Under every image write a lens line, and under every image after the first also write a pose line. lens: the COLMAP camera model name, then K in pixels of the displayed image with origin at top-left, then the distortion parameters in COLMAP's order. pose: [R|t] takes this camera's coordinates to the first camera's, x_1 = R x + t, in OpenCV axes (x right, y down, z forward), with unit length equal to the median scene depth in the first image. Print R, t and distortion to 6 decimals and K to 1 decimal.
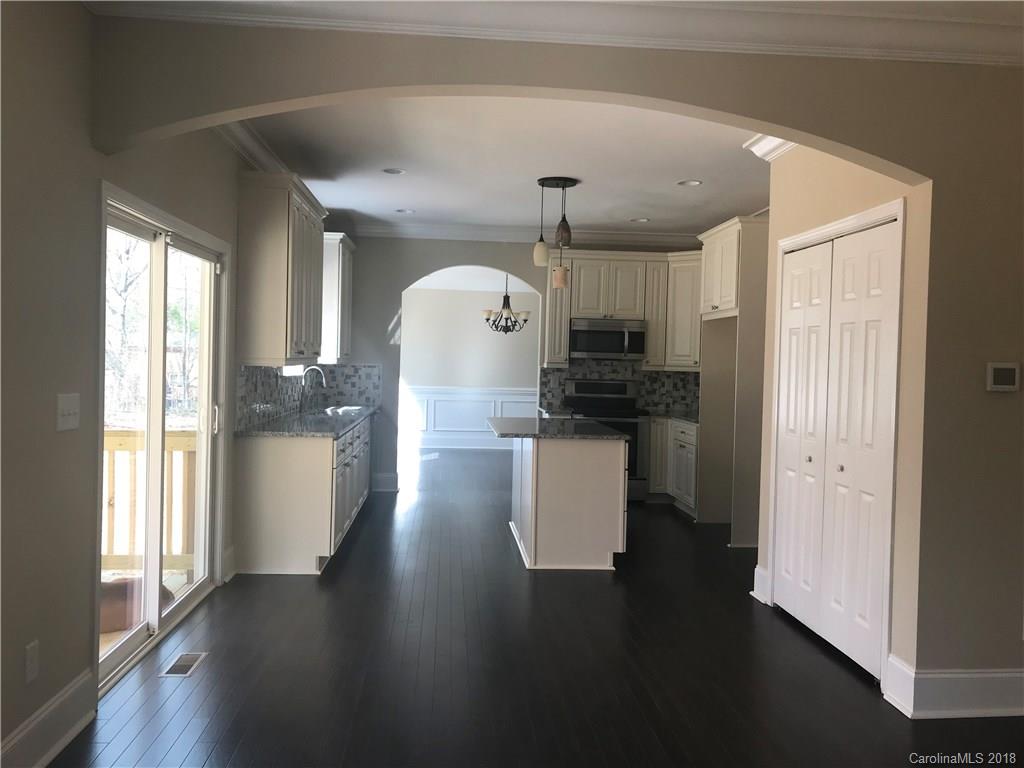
lens RADIAL K [[841.3, 0, 512.0], [0, 841.3, 384.0], [0, 0, 1]] dist [0.010465, 0.010211]
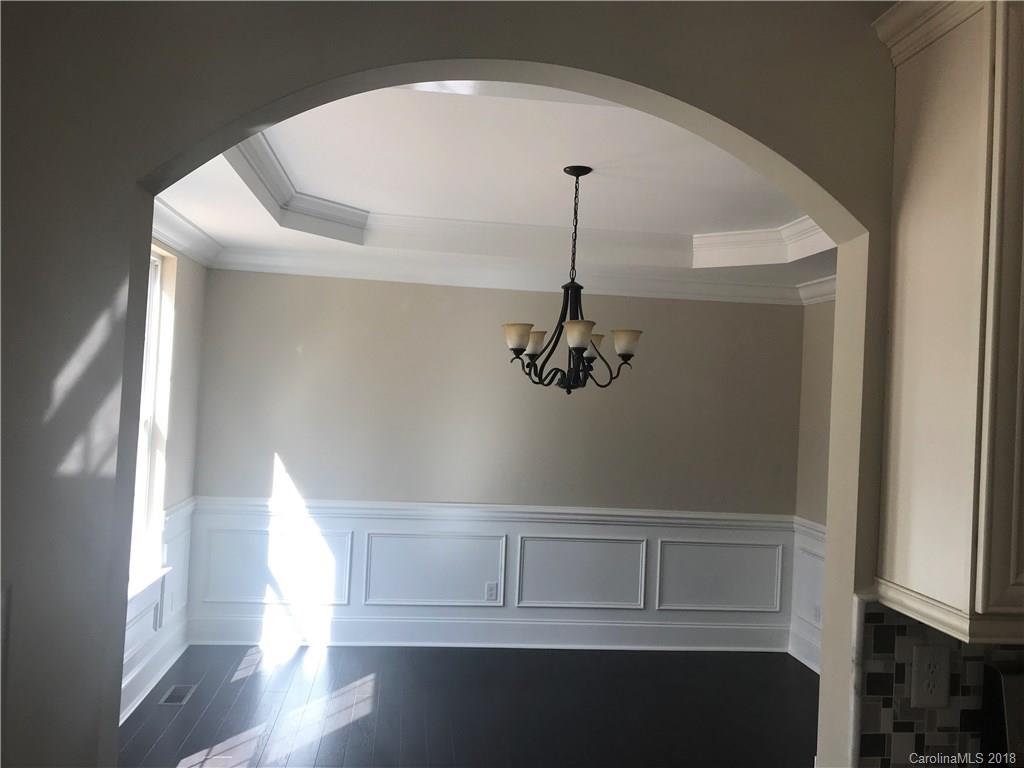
lens RADIAL K [[841.3, 0, 512.0], [0, 841.3, 384.0], [0, 0, 1]] dist [0.010465, 0.010211]
pose [[0.998803, 0.022375, 0.043496, -0.045879], [-0.020614, 0.998966, -0.040526, -0.049183], [-0.044358, 0.039581, 0.998231, 0.655957]]
